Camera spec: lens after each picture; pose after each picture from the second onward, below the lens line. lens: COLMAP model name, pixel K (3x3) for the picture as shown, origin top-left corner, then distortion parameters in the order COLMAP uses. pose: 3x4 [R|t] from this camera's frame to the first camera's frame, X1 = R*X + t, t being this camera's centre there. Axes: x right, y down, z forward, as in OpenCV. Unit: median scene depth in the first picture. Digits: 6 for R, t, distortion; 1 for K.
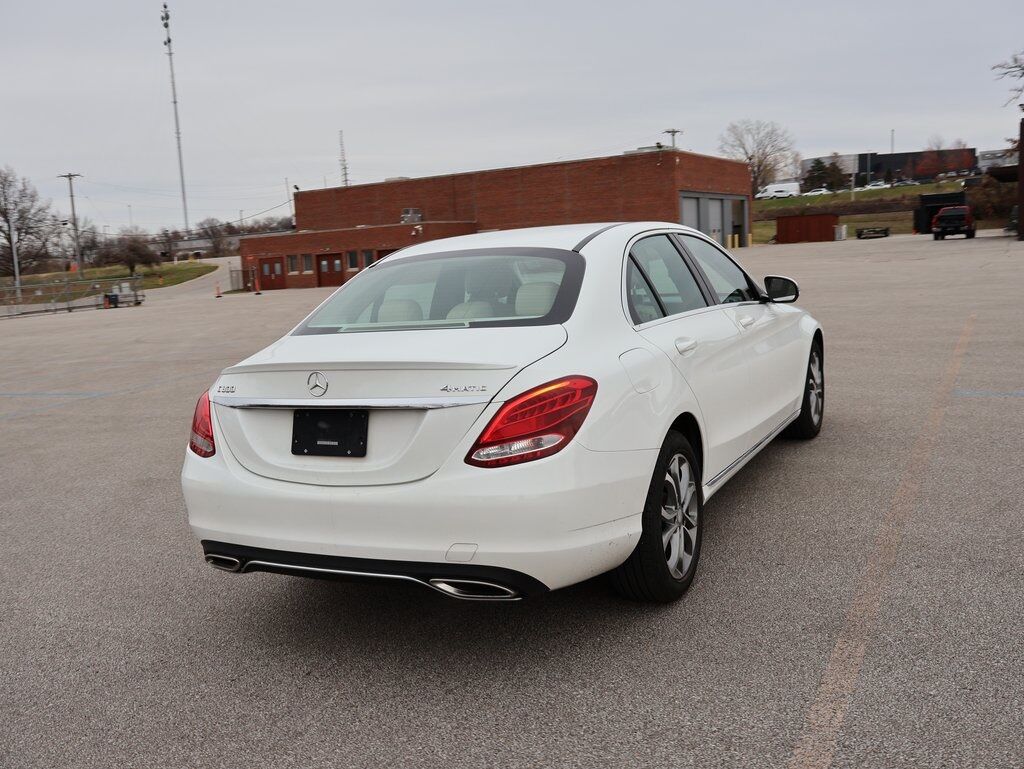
lens RADIAL K [[946.7, 0, 510.0], [0, 946.7, 381.3], [0, 0, 1]] dist [-0.004046, 0.000000]
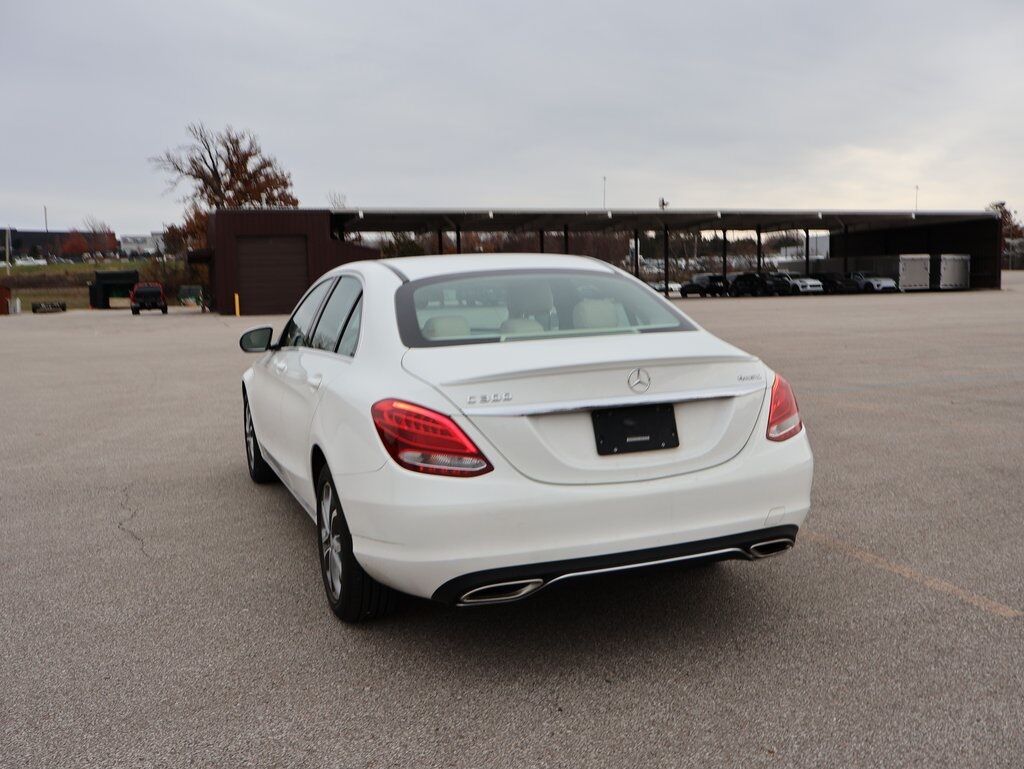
lens RADIAL K [[946.7, 0, 469.0], [0, 946.7, 370.3], [0, 0, 1]] dist [-0.004046, 0.000000]
pose [[0.688920, -0.021011, 0.724533, -0.864653], [0.087902, 0.994624, -0.054738, 0.025584], [-0.719488, 0.101398, 0.687063, 0.340688]]
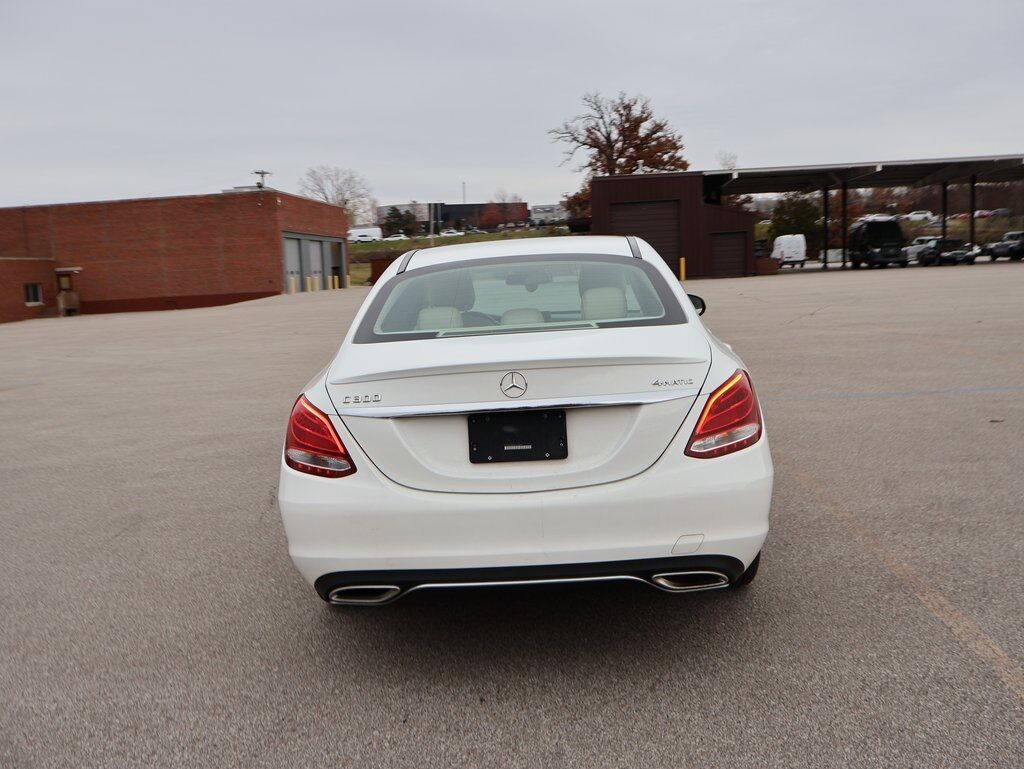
lens RADIAL K [[946.7, 0, 488.9], [0, 946.7, 385.7], [0, 0, 1]] dist [-0.004046, 0.000000]
pose [[0.919637, -0.033007, 0.391381, -0.478749], [0.048254, 0.998409, -0.029182, 0.024229], [-0.389794, 0.045723, 0.919766, 0.111771]]
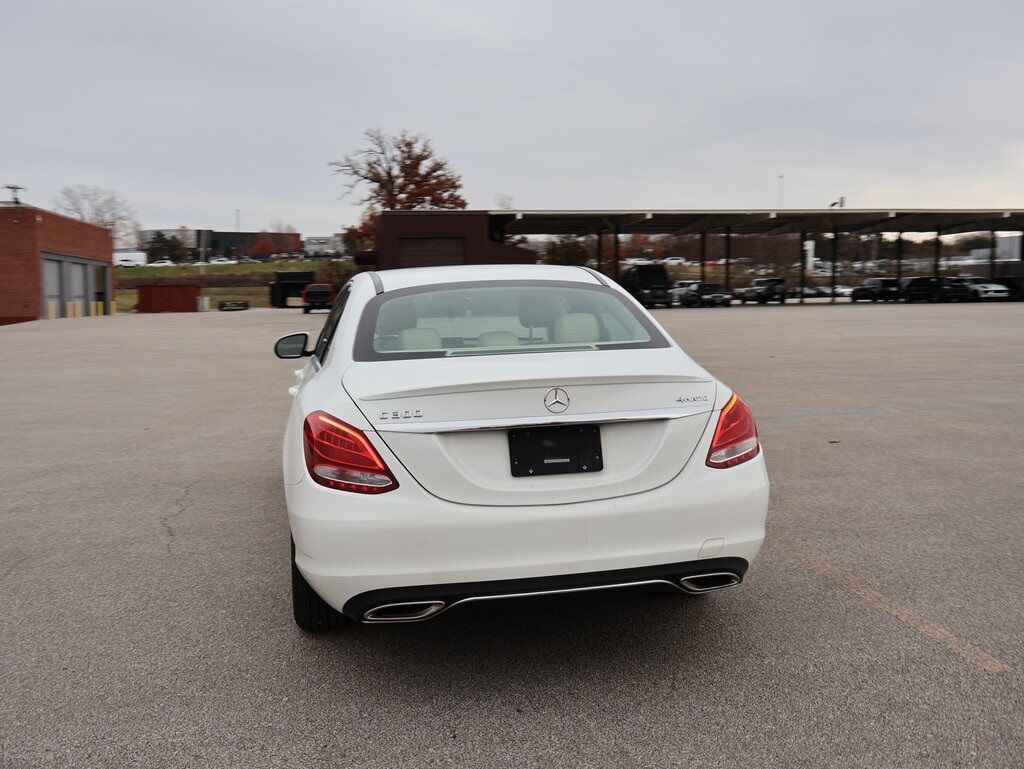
lens RADIAL K [[946.7, 0, 498.0], [0, 946.7, 376.7], [0, 0, 1]] dist [-0.004046, 0.000000]
pose [[0.794757, -0.008418, 0.606869, -0.684053], [0.056656, 0.996567, -0.060373, 0.027451], [-0.604278, 0.082365, 0.792505, 0.201611]]
